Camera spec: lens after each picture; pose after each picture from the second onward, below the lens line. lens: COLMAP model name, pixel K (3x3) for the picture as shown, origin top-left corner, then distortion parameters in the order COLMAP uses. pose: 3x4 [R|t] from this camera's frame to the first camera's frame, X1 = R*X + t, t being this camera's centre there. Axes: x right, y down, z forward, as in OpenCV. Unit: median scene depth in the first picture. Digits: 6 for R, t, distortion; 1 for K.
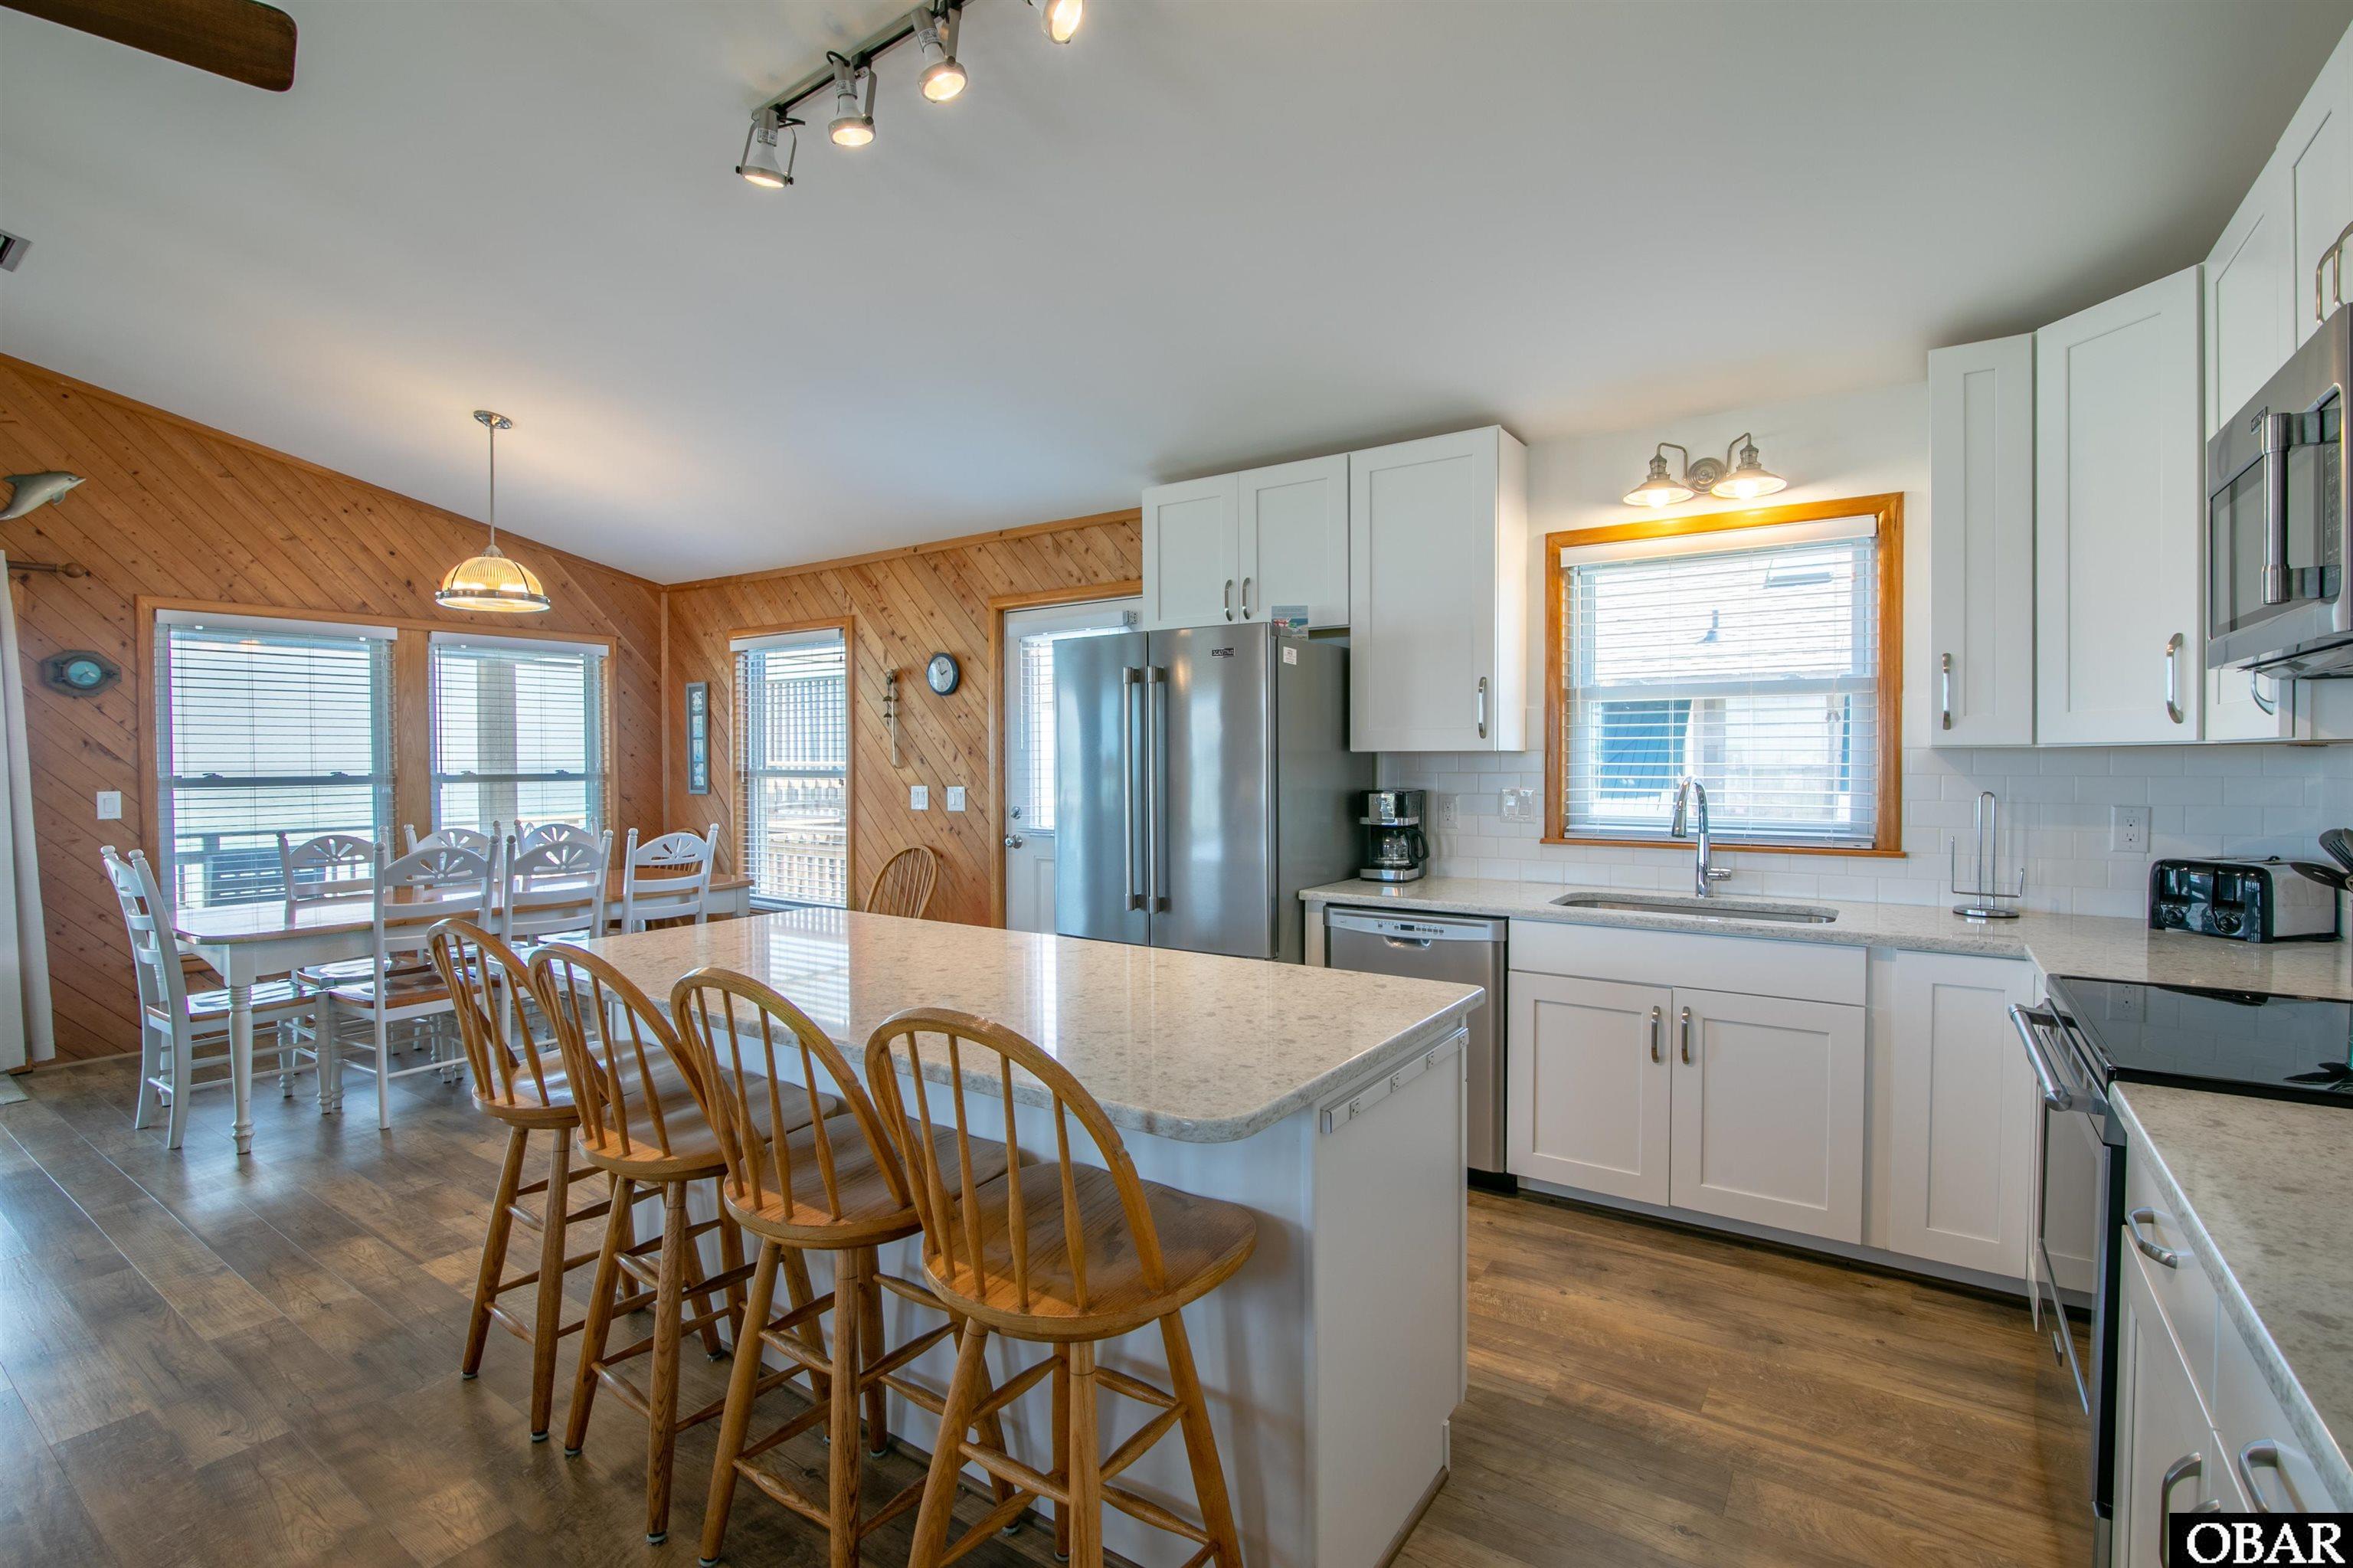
lens RADIAL K [[1074.4, 0, 1182.8], [0, 1074.4, 779.6], [0, 0, 1]] dist [-0.020840, 0.002143]
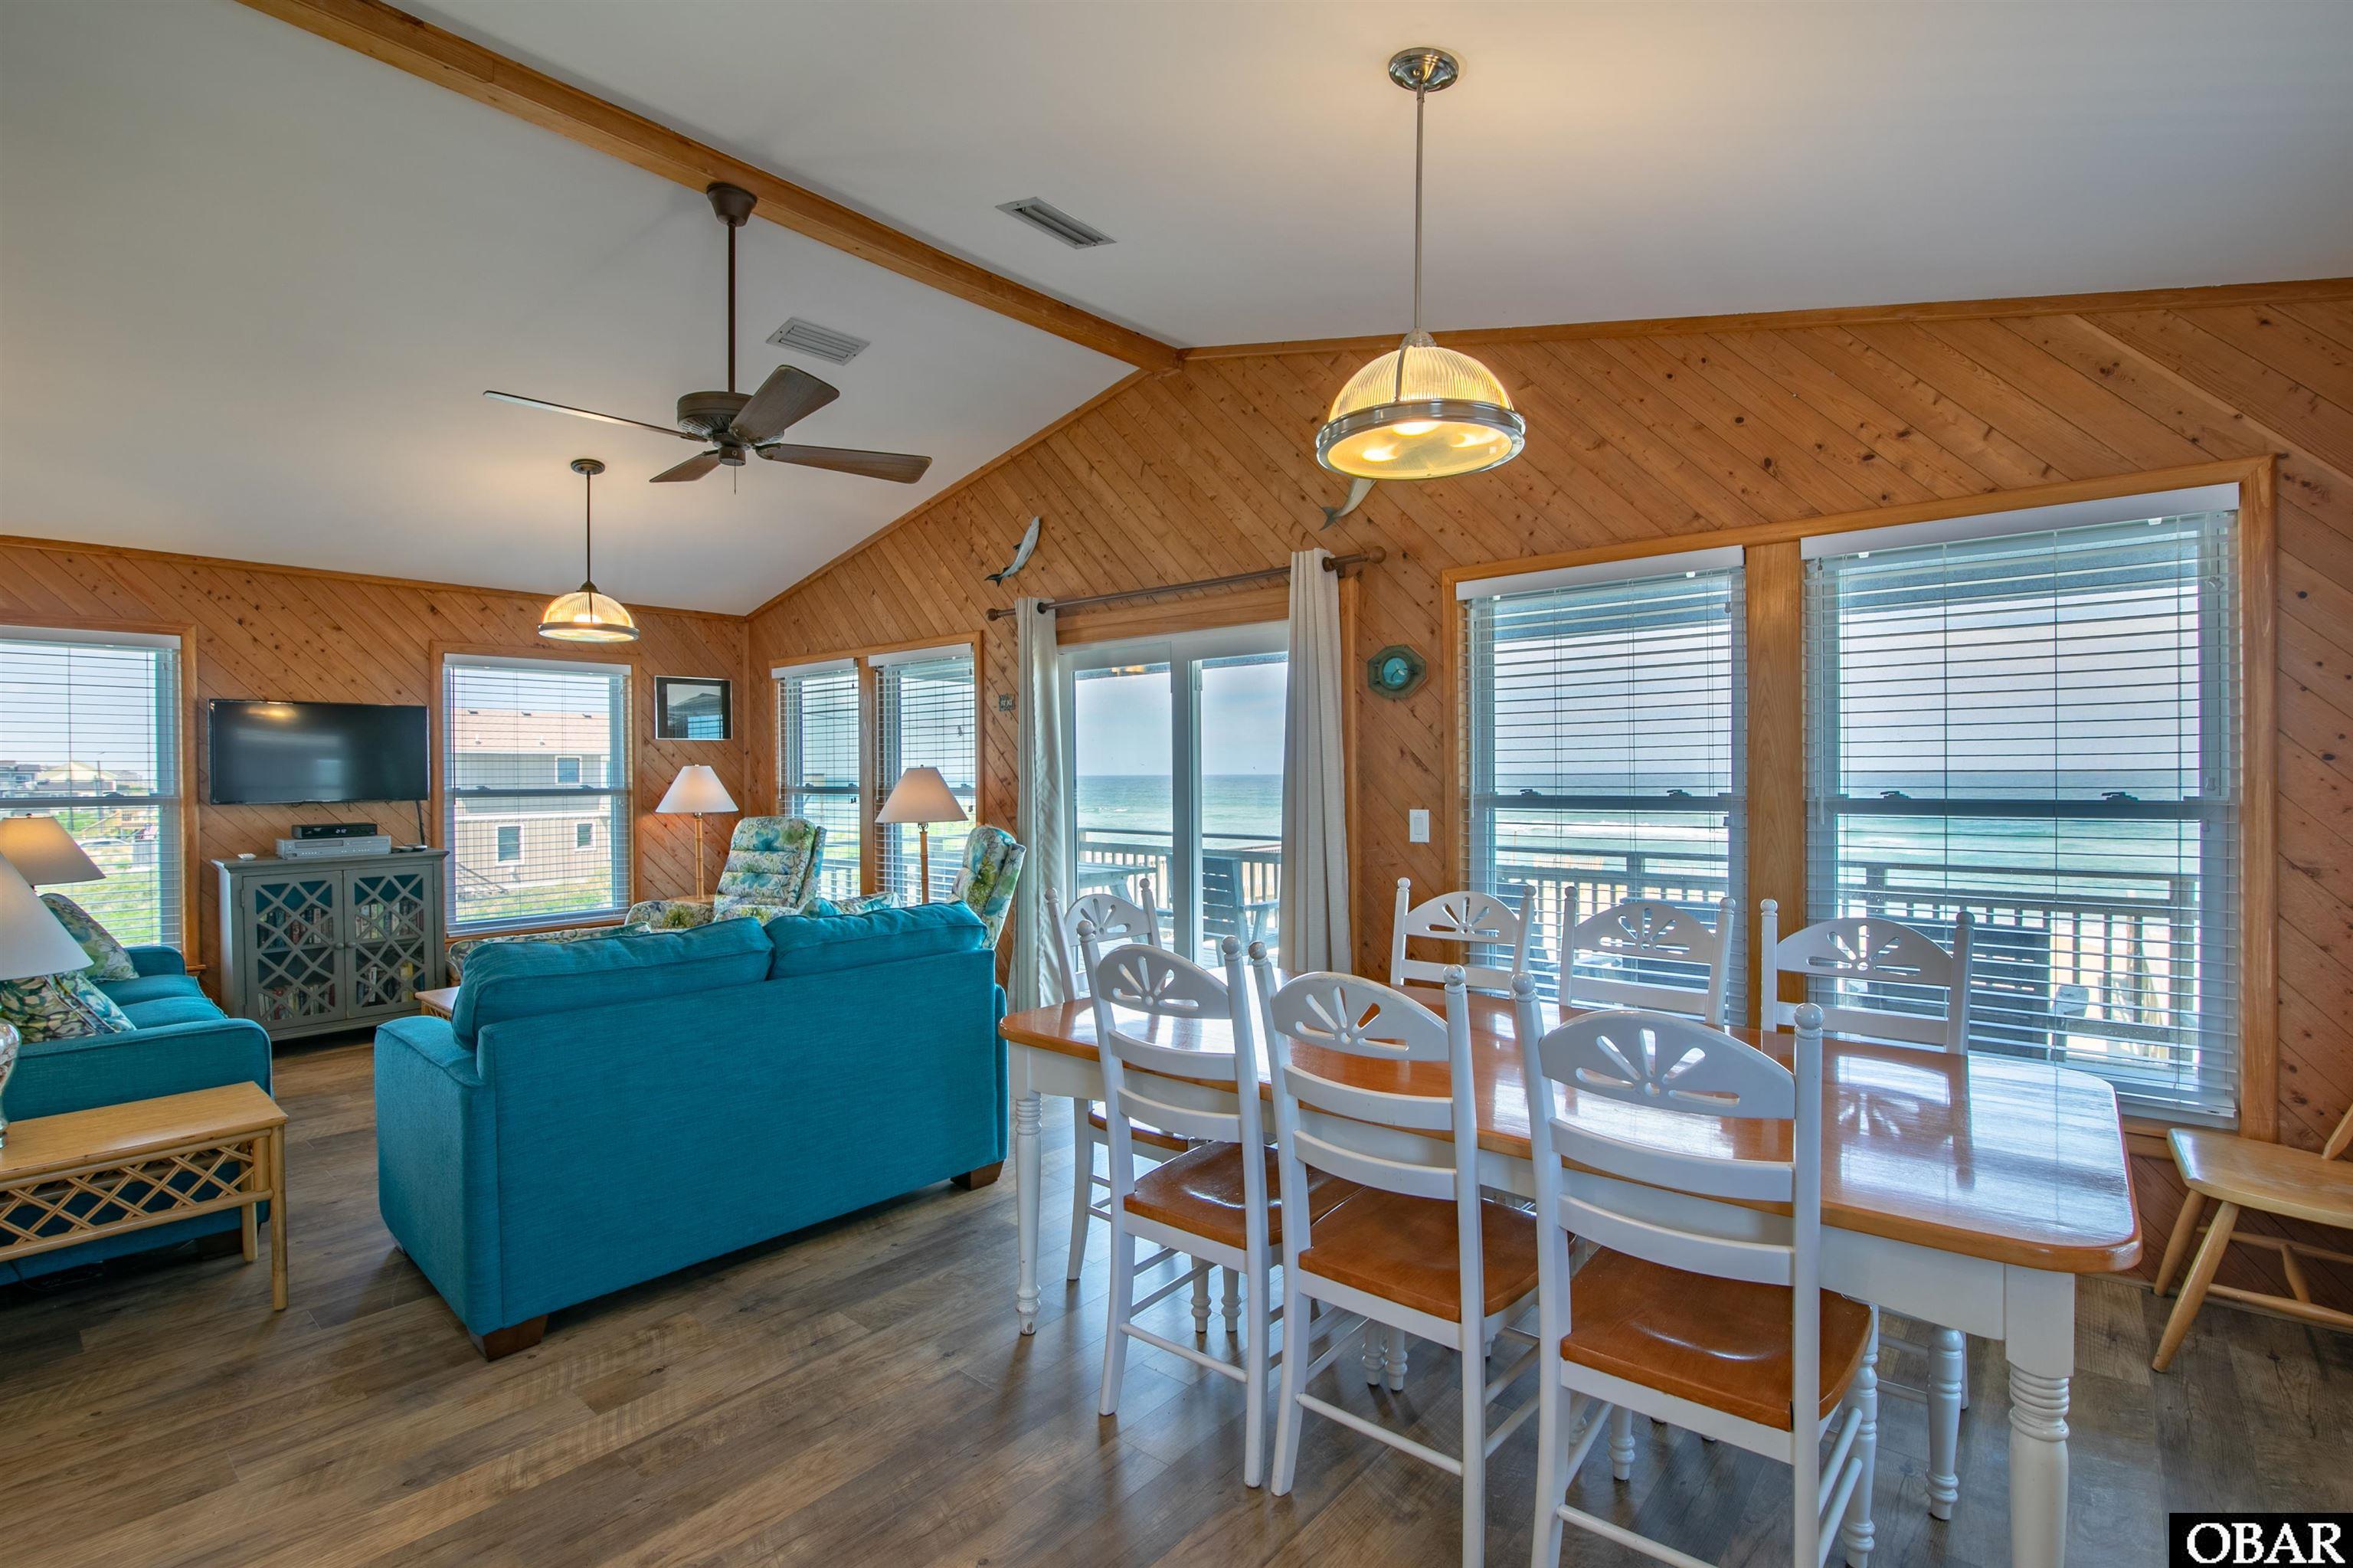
lens RADIAL K [[1074.4, 0, 1182.8], [0, 1074.4, 779.6], [0, 0, 1]] dist [-0.020840, 0.002143]
pose [[-0.102575, 0.009780, -0.994677, -0.139588], [-0.011748, 0.999870, 0.011042, -0.018912], [0.994656, 0.012818, -0.102446, 0.857025]]
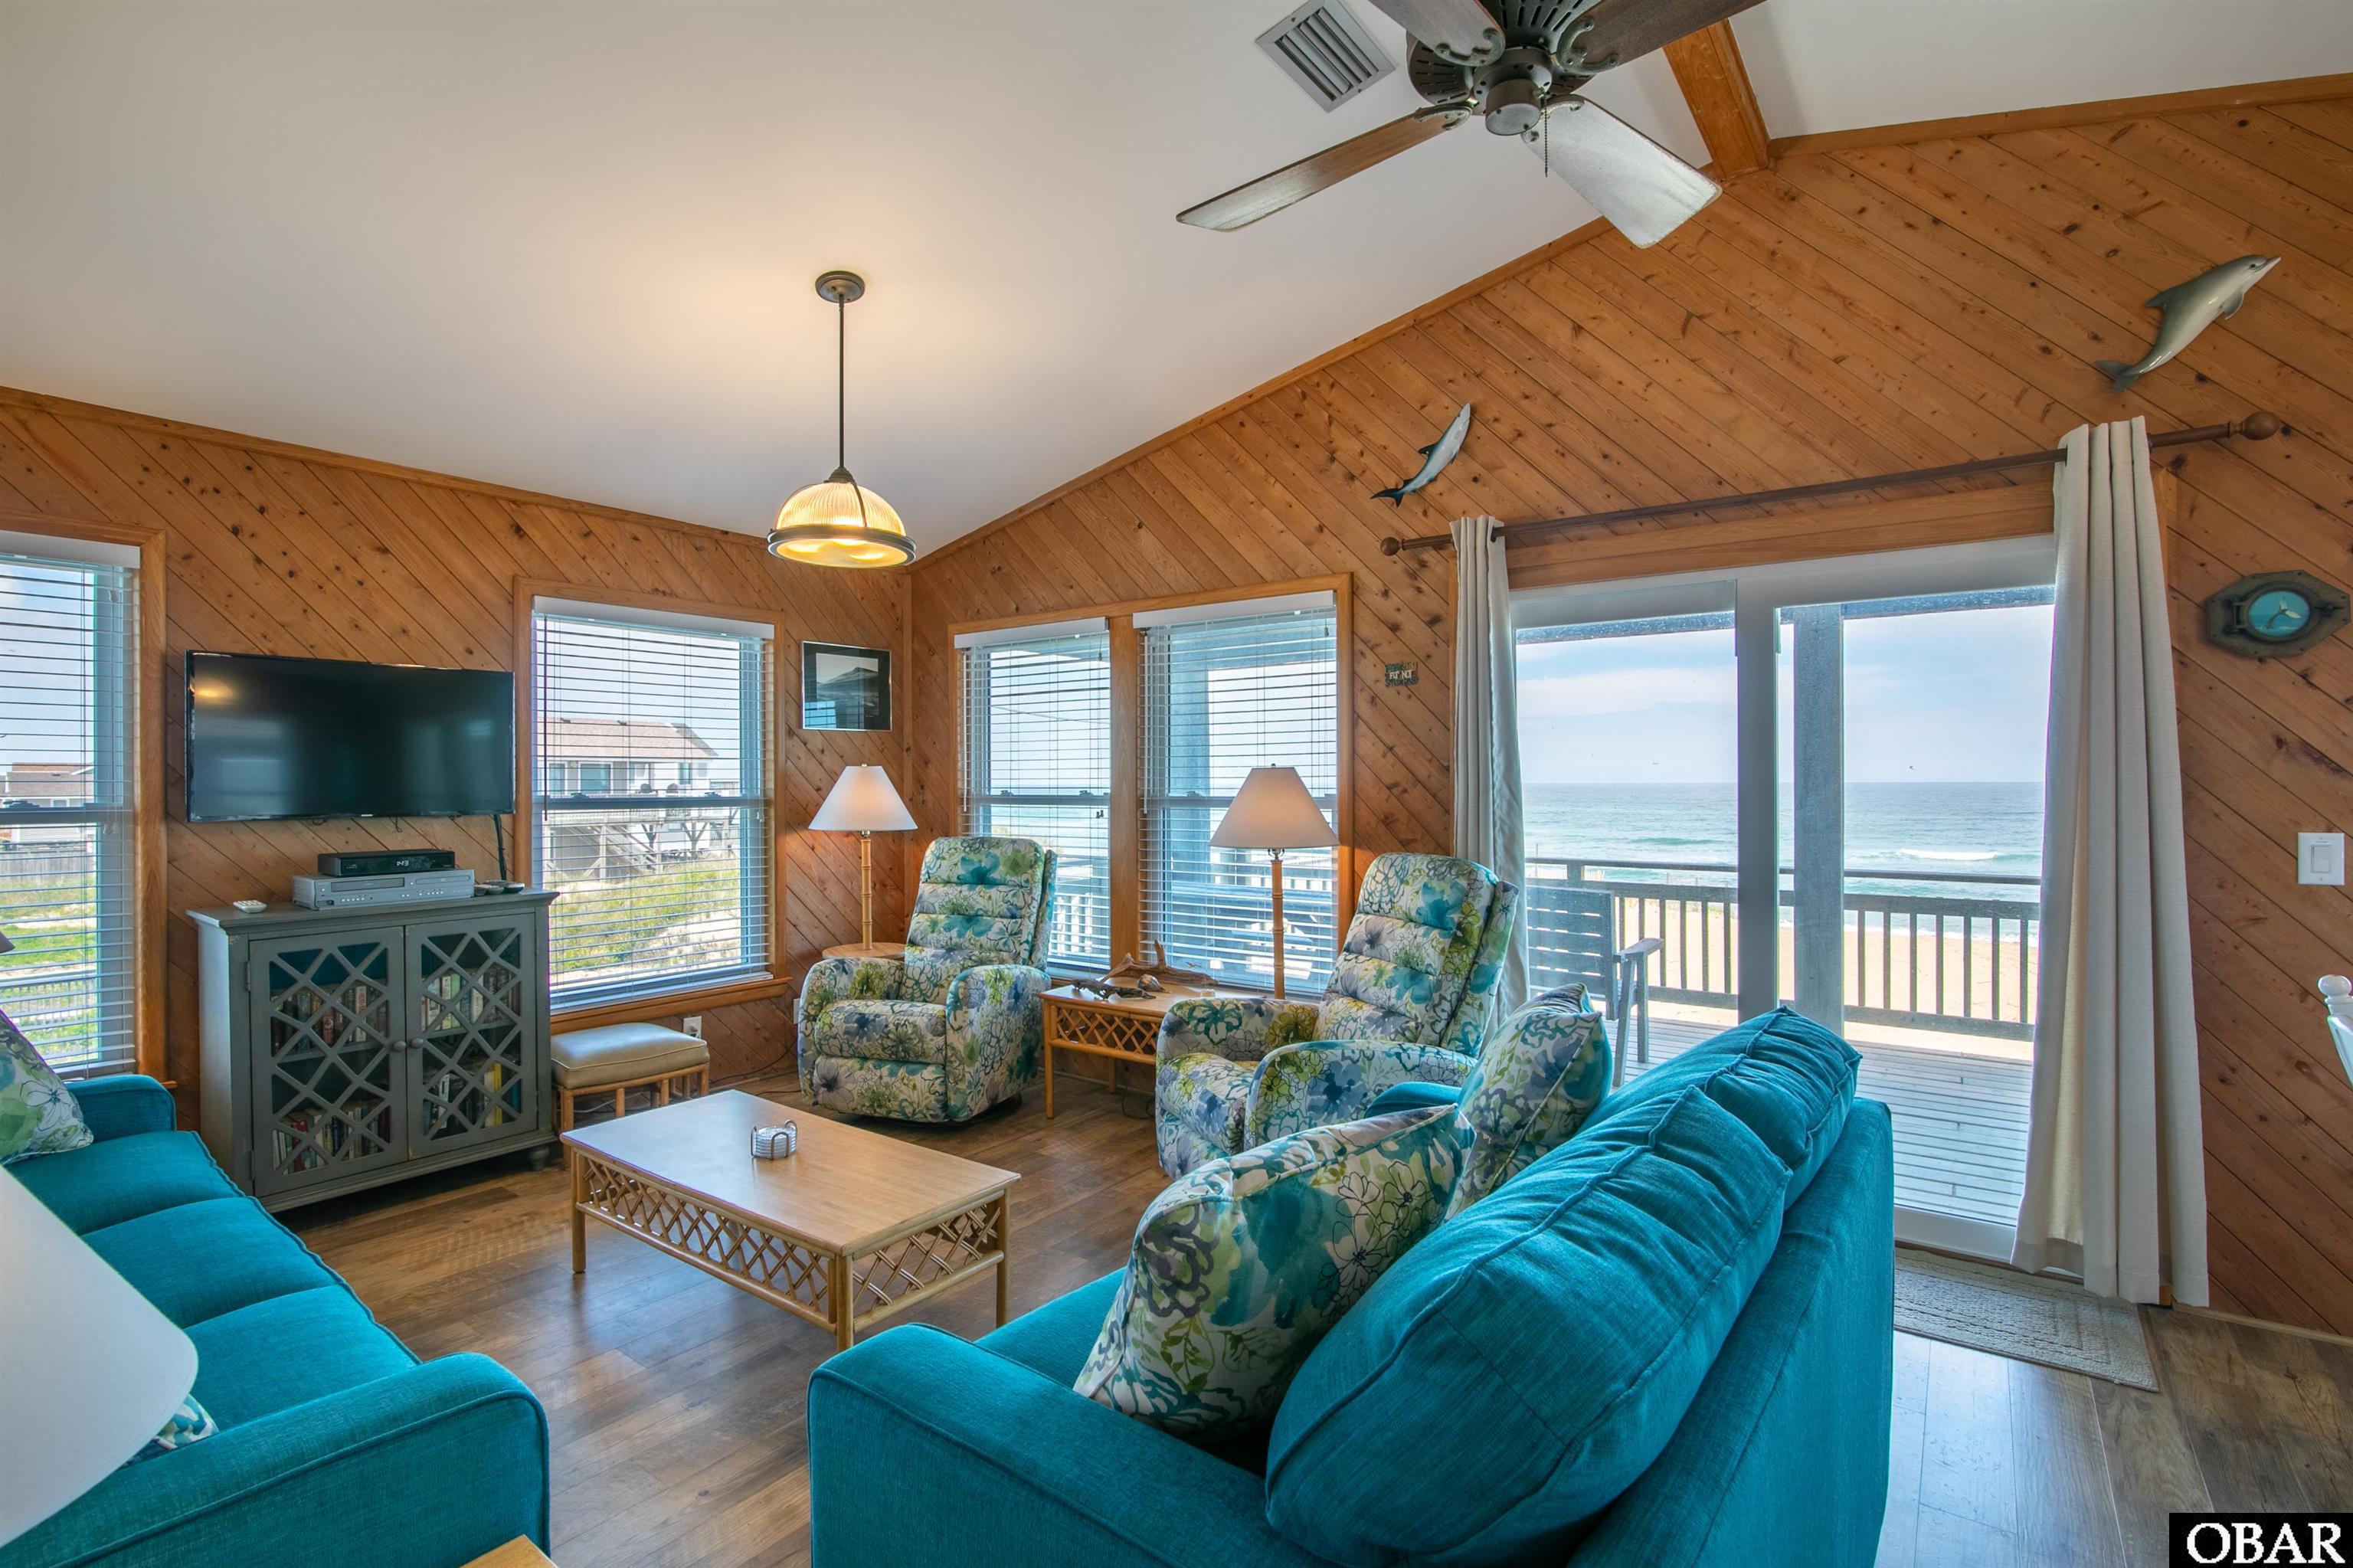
lens RADIAL K [[1081.0, 0, 1182.9], [0, 1081.0, 780.8], [0, 0, 1]] dist [-0.020115, 0.001327]
pose [[-0.030955, 0.002034, -0.999519, -0.448910], [-0.015170, 0.999882, 0.002505, -0.007230], [0.999406, 0.015241, -0.030920, 0.423867]]
